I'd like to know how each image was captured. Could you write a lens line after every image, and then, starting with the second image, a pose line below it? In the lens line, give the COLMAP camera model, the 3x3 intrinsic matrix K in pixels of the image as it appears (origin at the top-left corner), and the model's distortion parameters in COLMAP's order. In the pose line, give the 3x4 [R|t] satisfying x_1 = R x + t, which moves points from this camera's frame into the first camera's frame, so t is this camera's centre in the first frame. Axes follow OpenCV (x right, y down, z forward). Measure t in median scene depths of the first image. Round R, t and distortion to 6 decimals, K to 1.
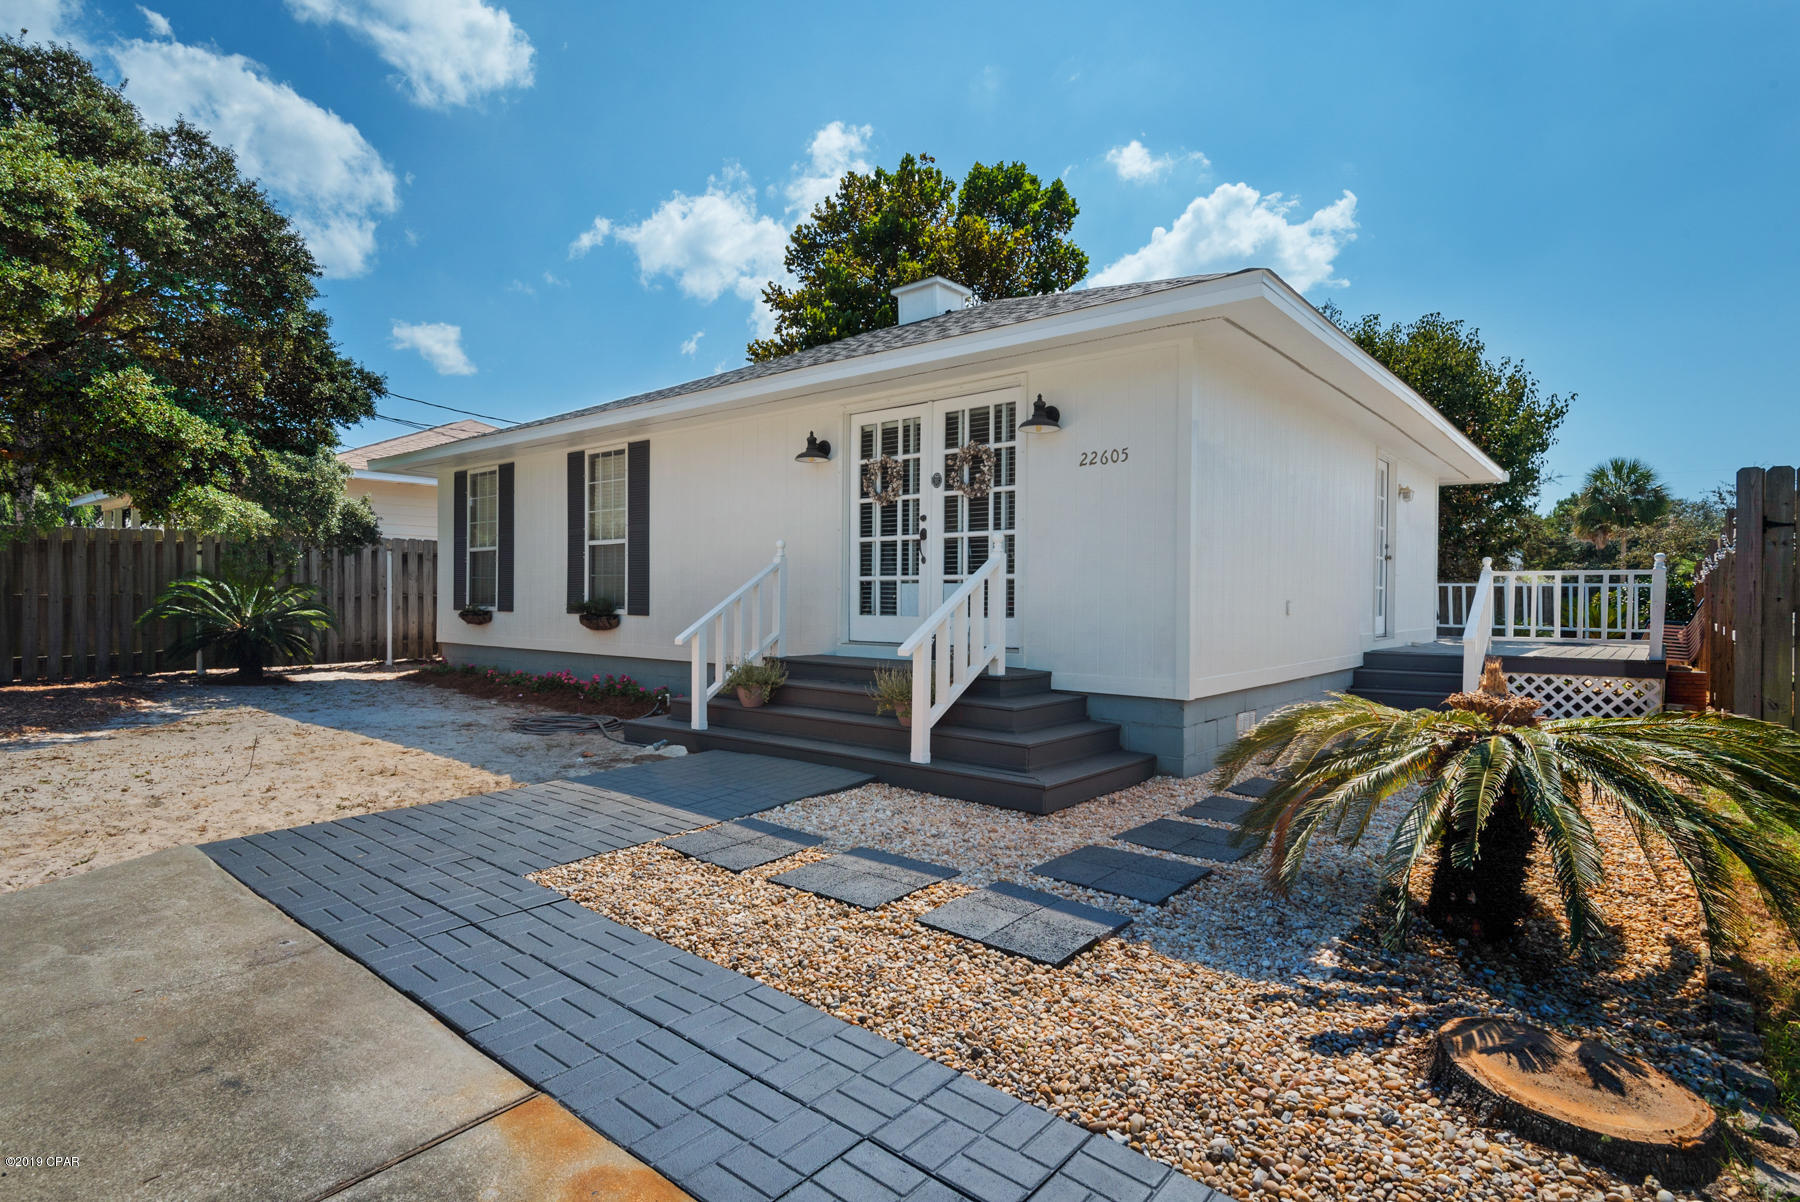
lens RADIAL K [[927.0, 0, 900.0], [0, 927.0, 601.0], [0, 0, 1]] dist [0.006818, 0.000642]
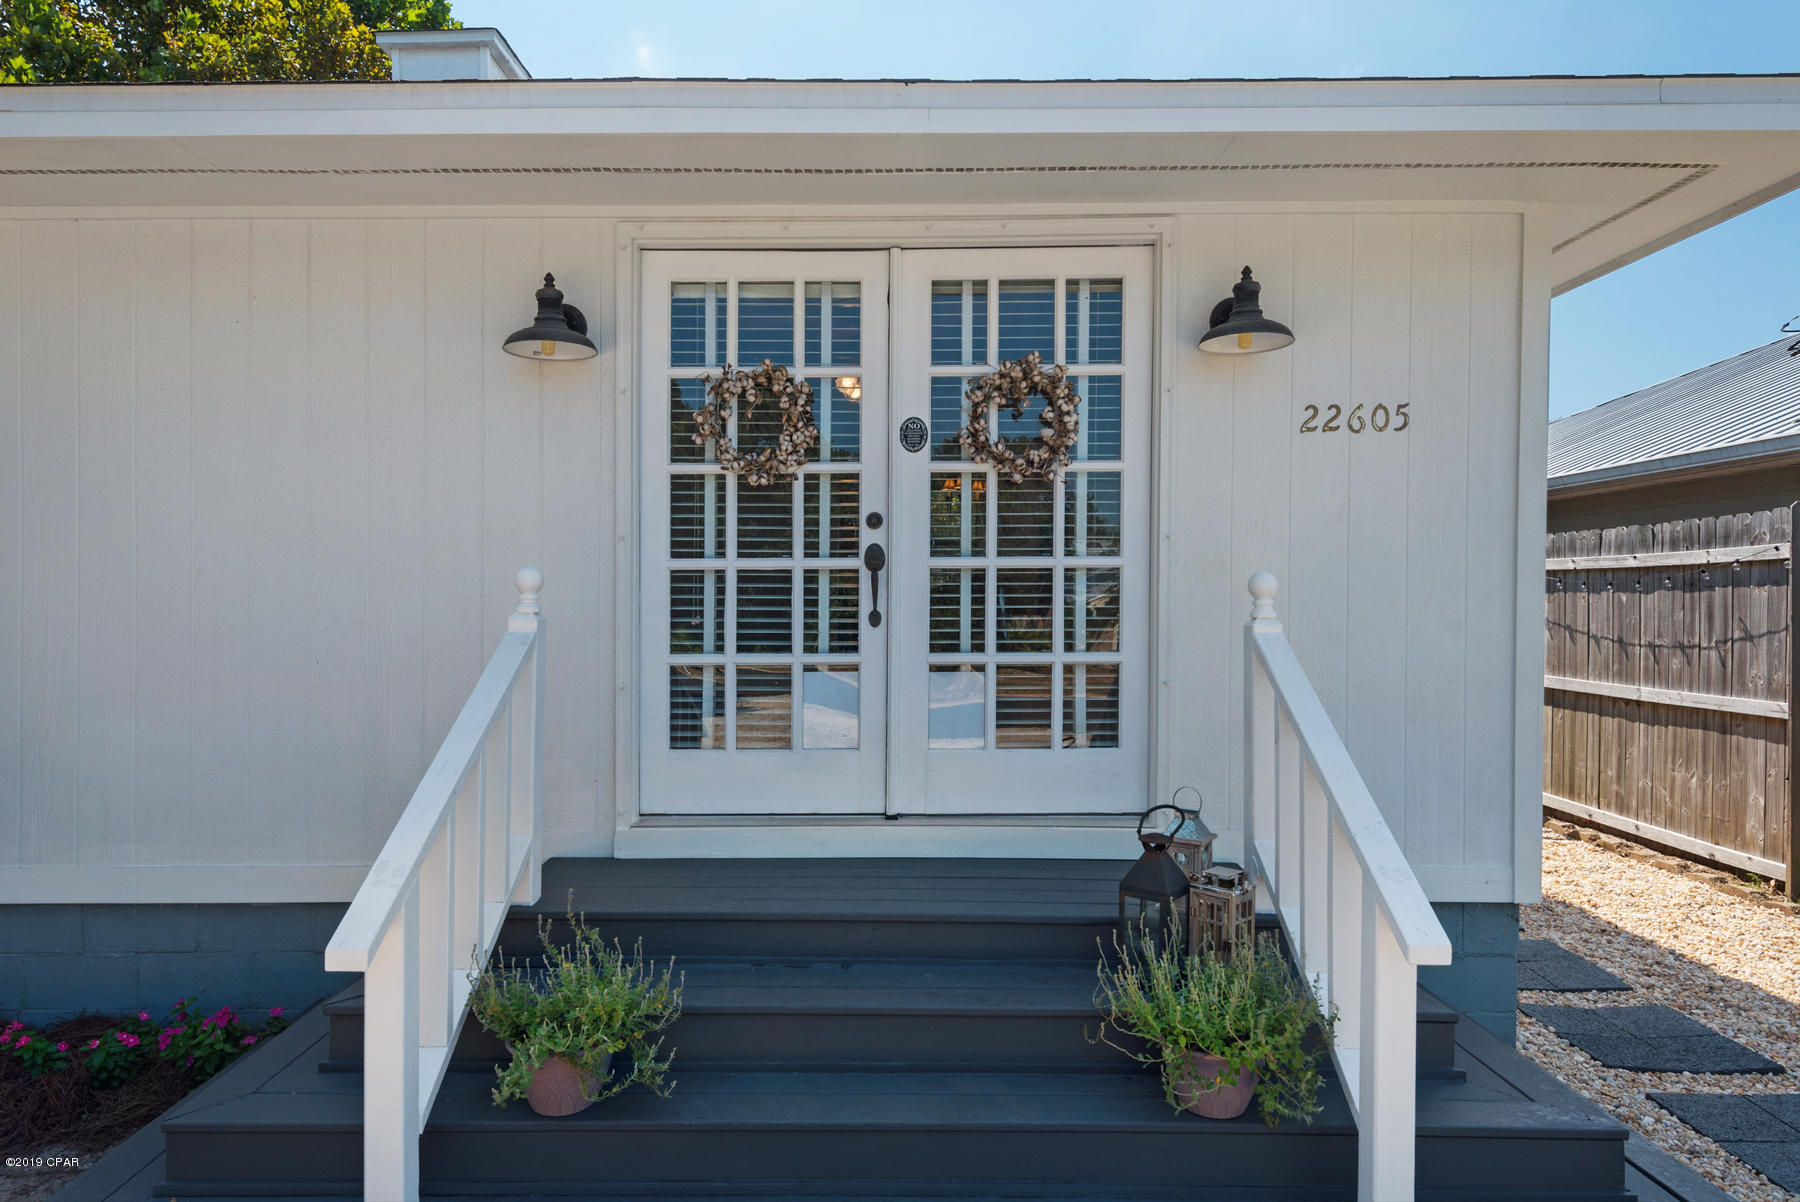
lens RADIAL K [[1118.2, 0, 900.0], [0, 1118.2, 601.0], [0, 0, 1]] dist [-0.002740, -0.000958]
pose [[0.779284, -0.010604, 0.626581, -0.271985], [0.009383, 0.999942, 0.005252, -0.051574], [-0.626600, 0.001786, 0.779339, 0.556673]]
